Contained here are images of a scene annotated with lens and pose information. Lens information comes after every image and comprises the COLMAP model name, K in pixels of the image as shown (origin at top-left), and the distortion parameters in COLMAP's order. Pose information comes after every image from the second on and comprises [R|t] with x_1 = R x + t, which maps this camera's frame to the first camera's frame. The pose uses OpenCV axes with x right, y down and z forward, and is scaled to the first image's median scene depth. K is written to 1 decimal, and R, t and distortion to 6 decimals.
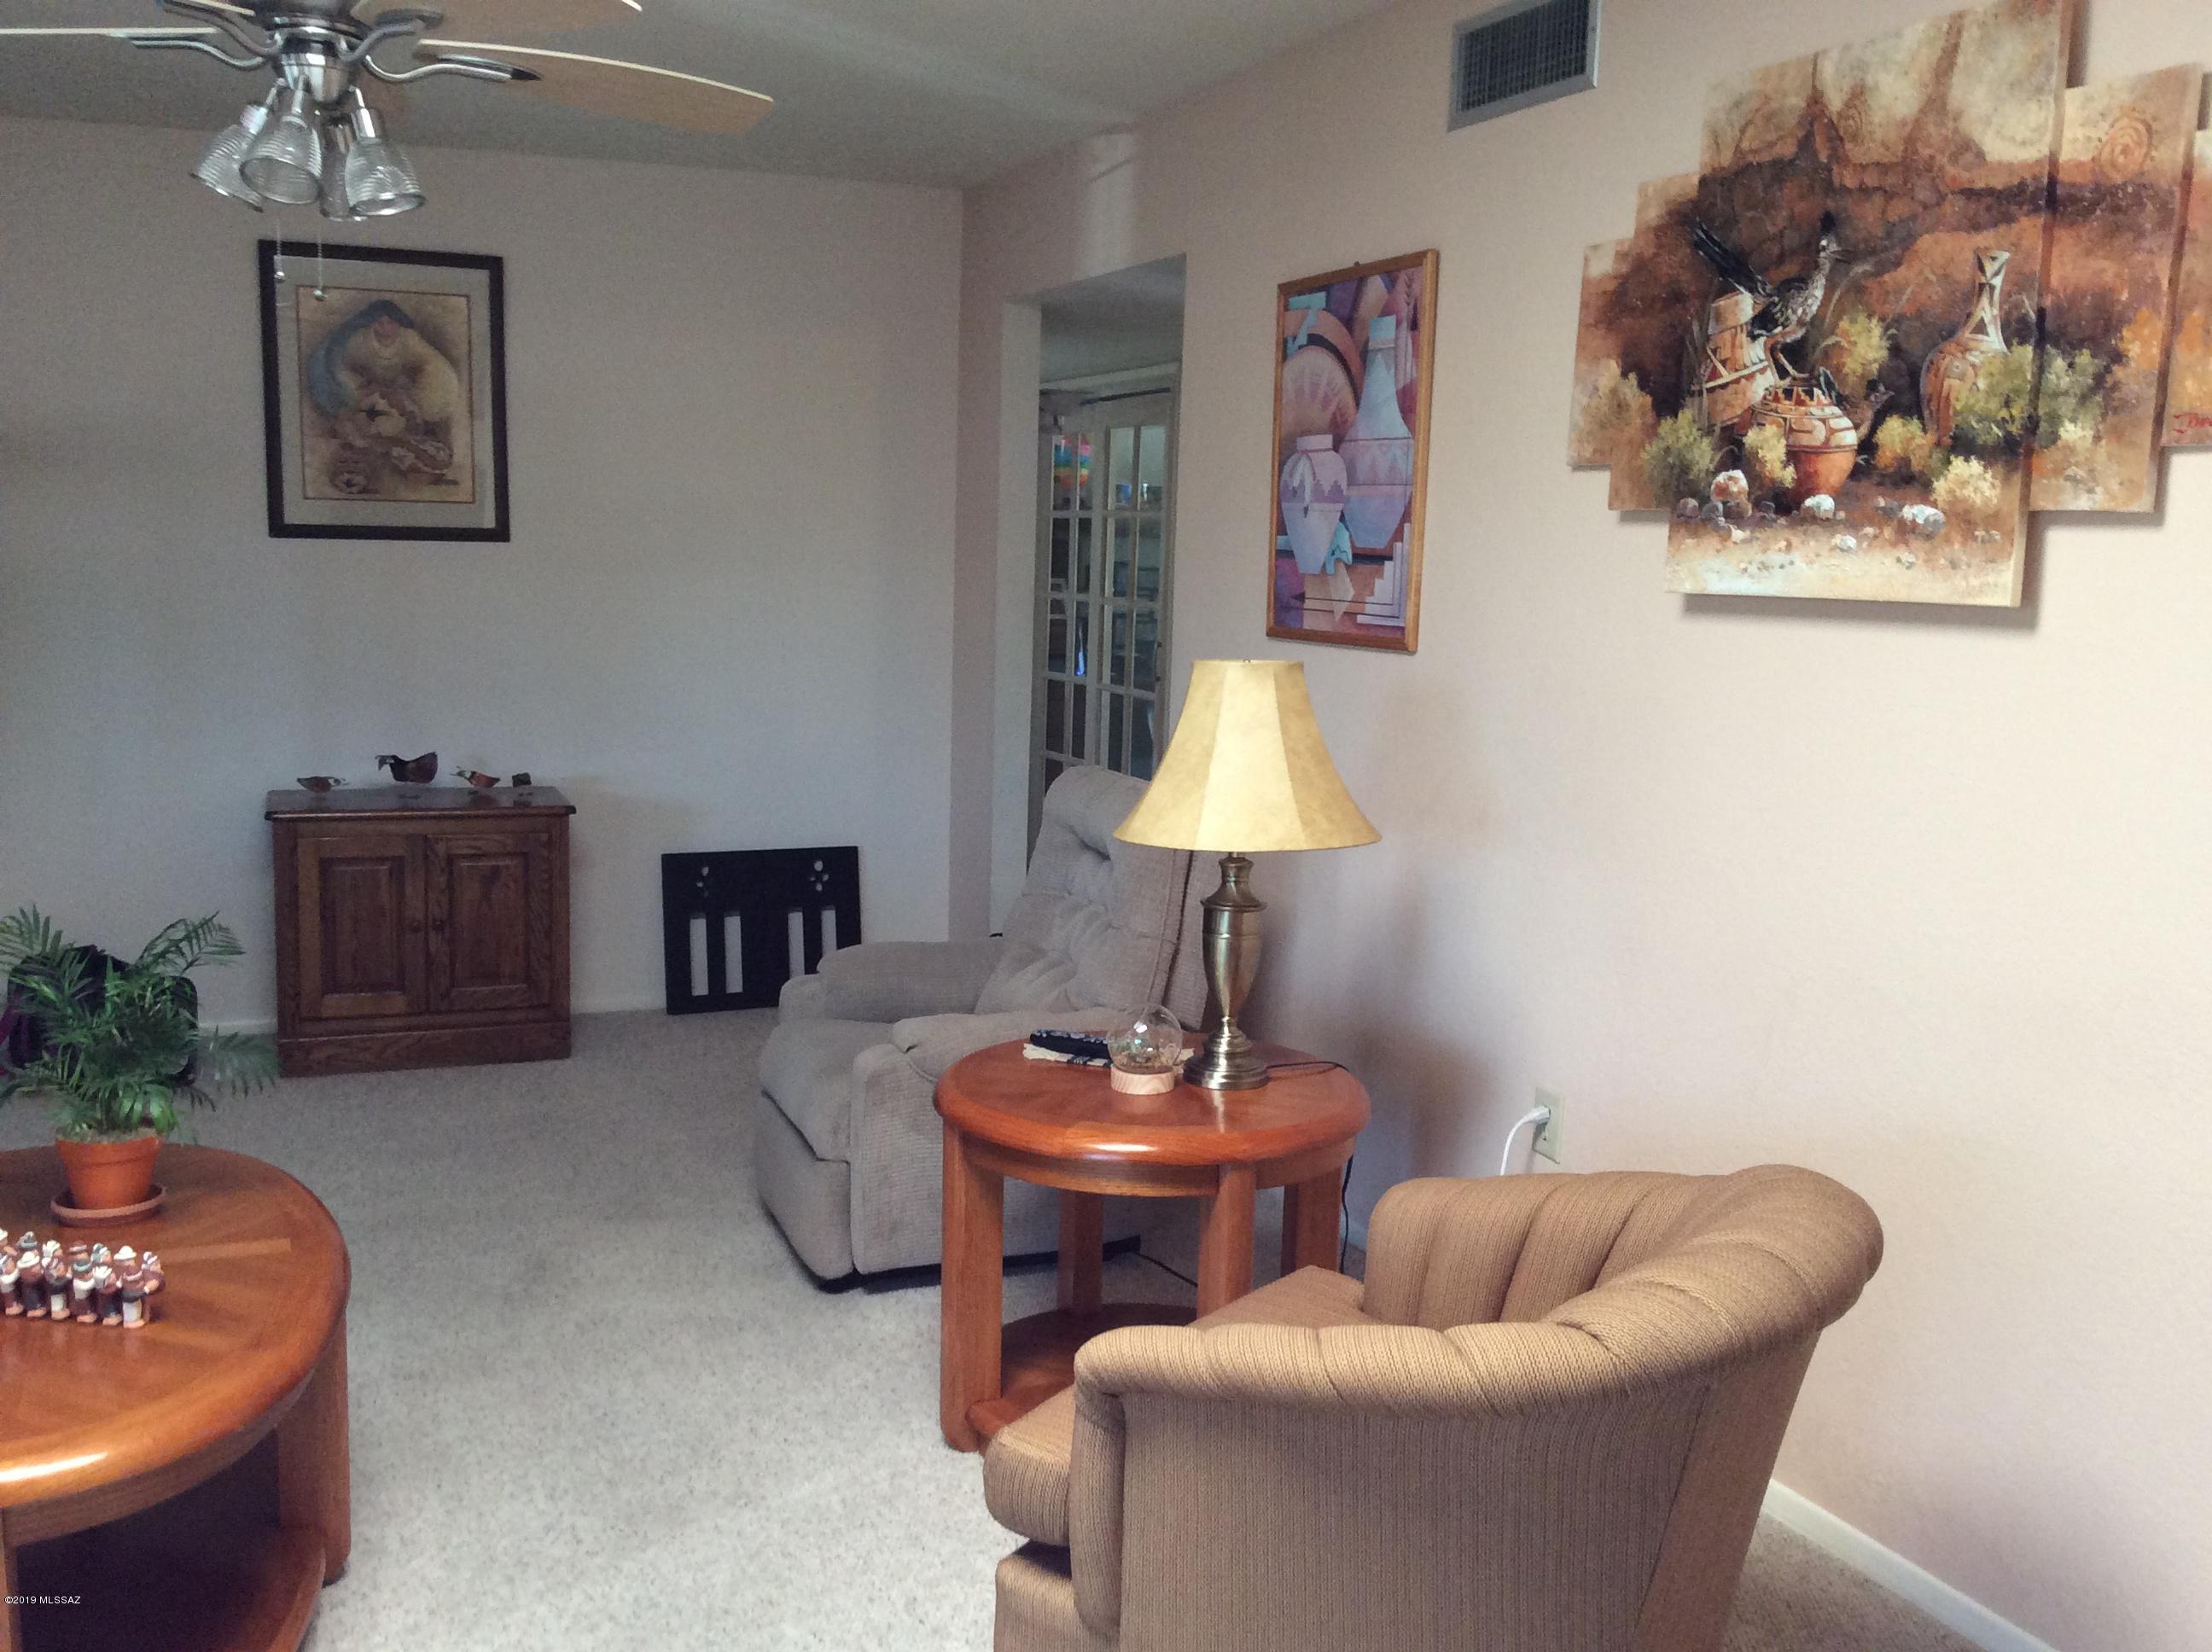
lens RADIAL K [[2052.1, 0, 1106.0], [0, 2052.1, 826.0], [0, 0, 1]] dist [0.126709, -0.248514]
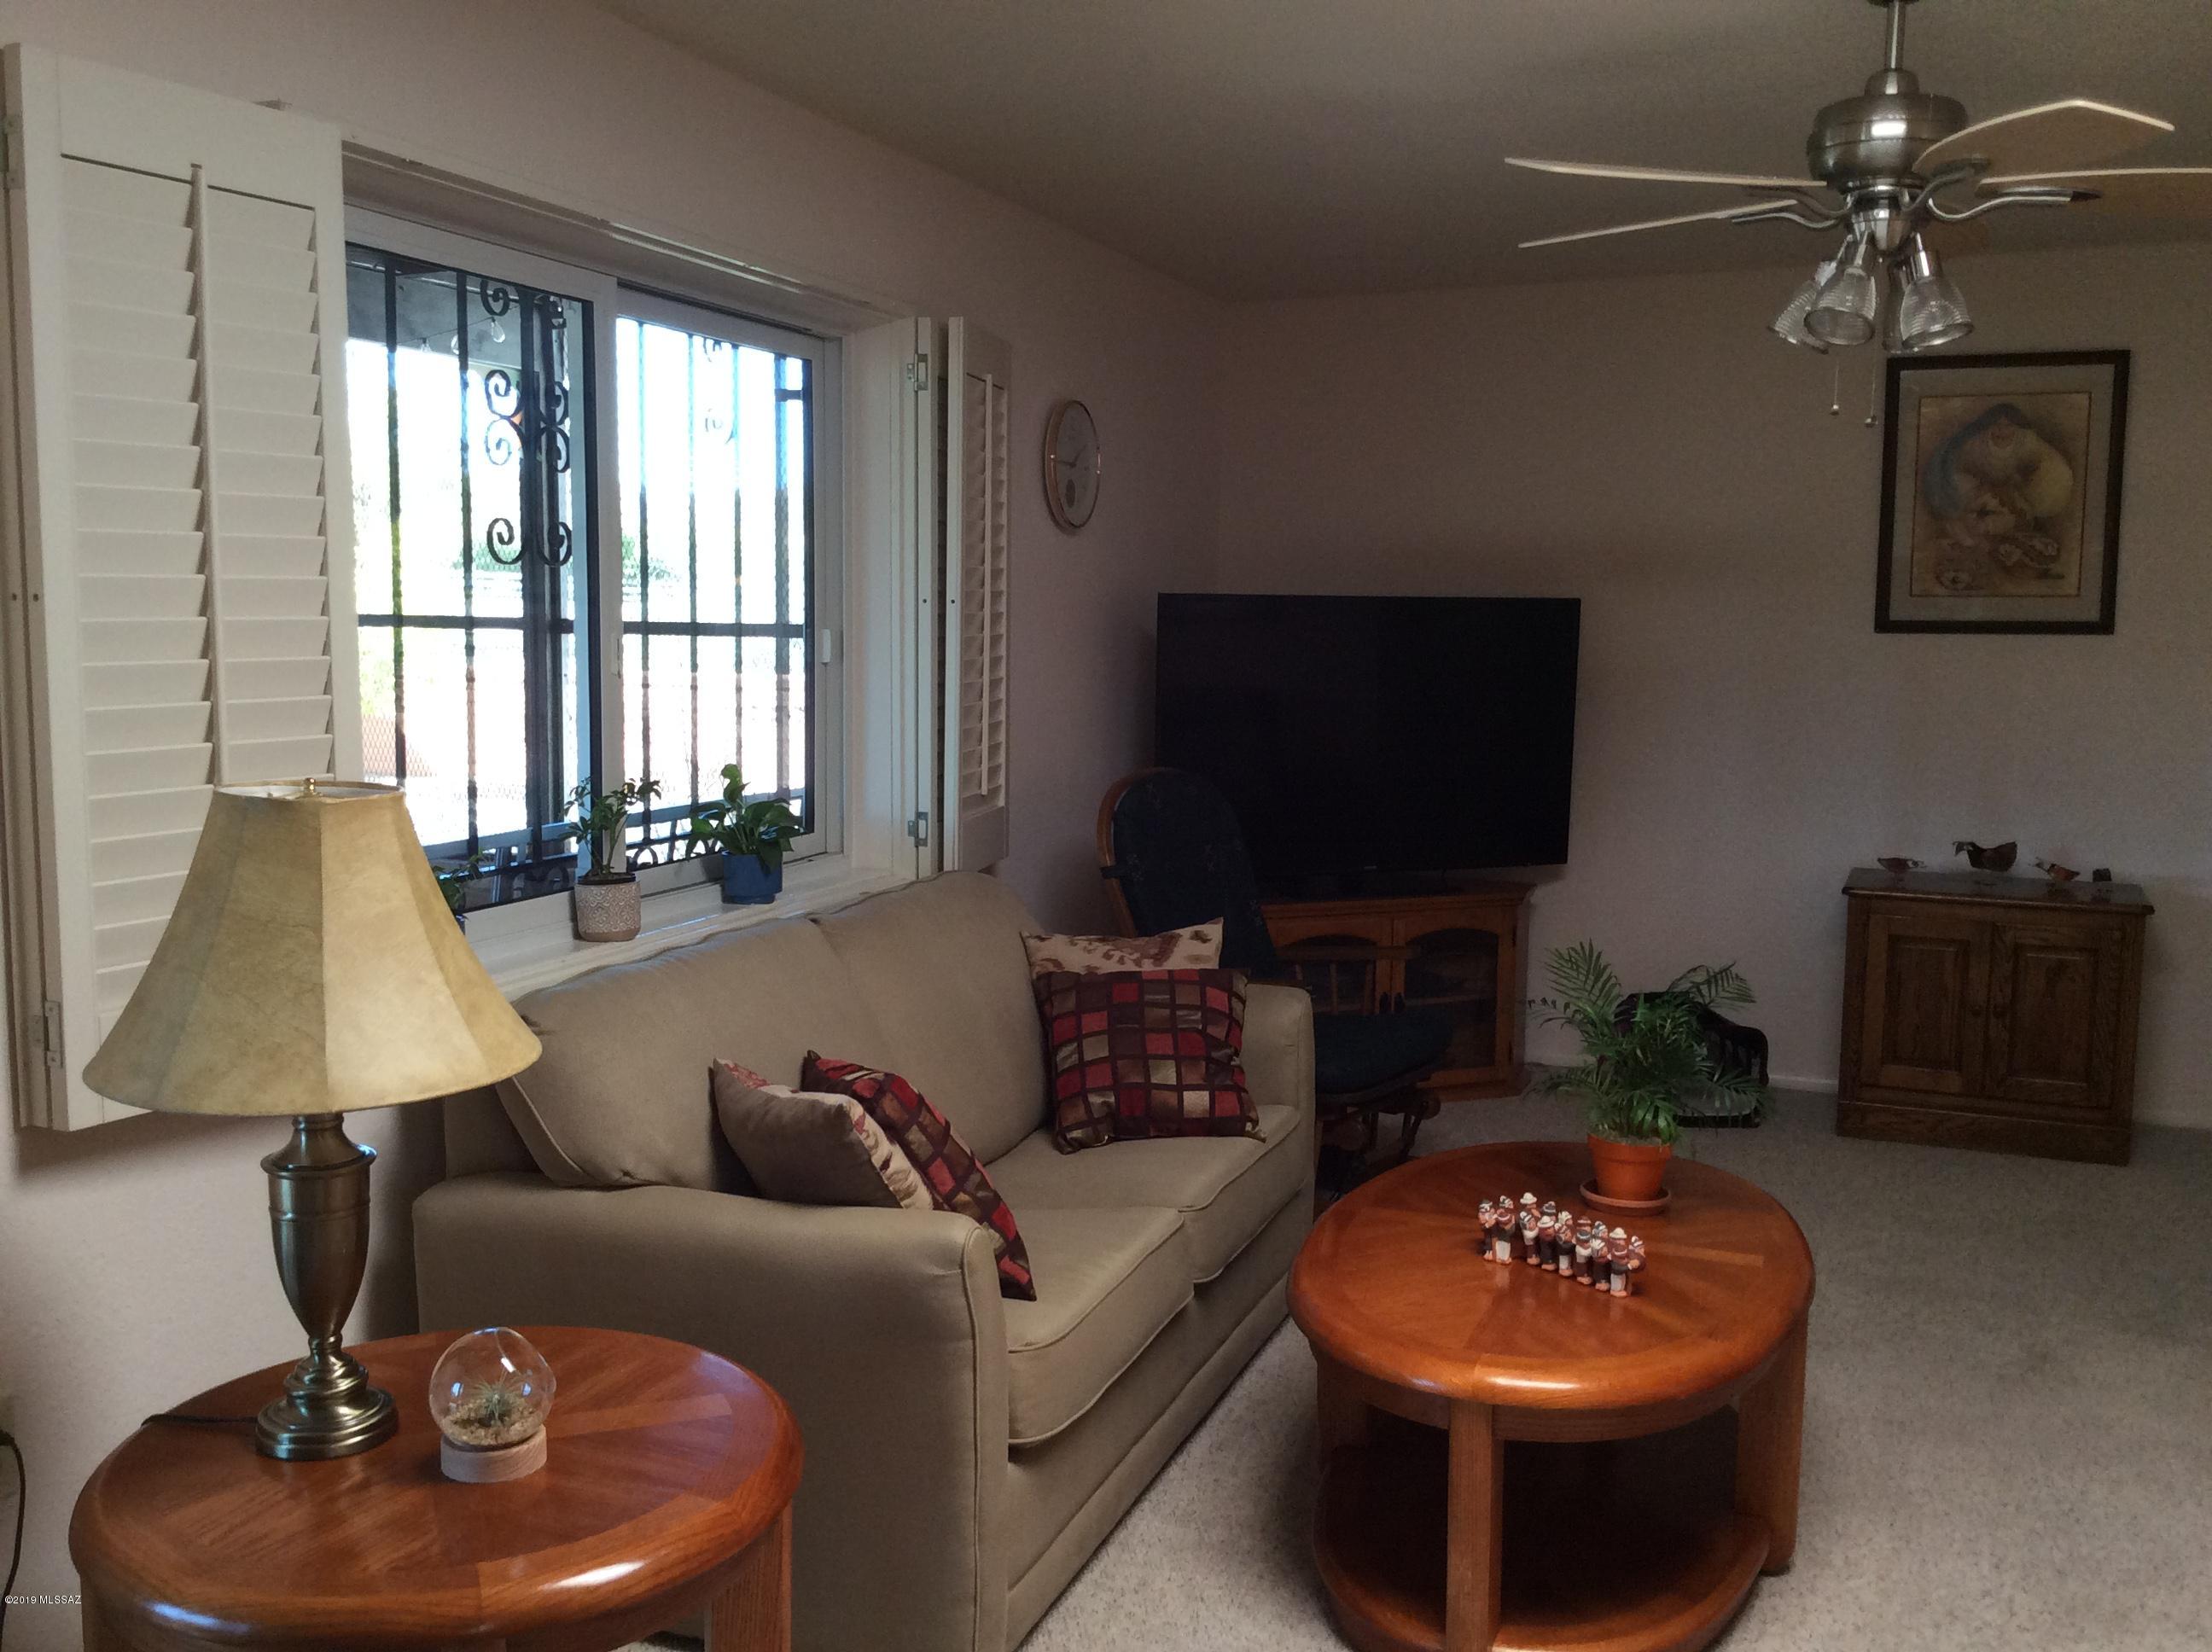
lens RADIAL K [[2052.1, 0, 1106.0], [0, 2052.1, 826.0], [0, 0, 1]] dist [0.126709, -0.248514]
pose [[0.716674, 0.059185, -0.694892, 0.108844], [-0.087976, 0.996105, -0.005894, 0.002876], [0.691837, 0.065358, 0.719090, -0.065244]]
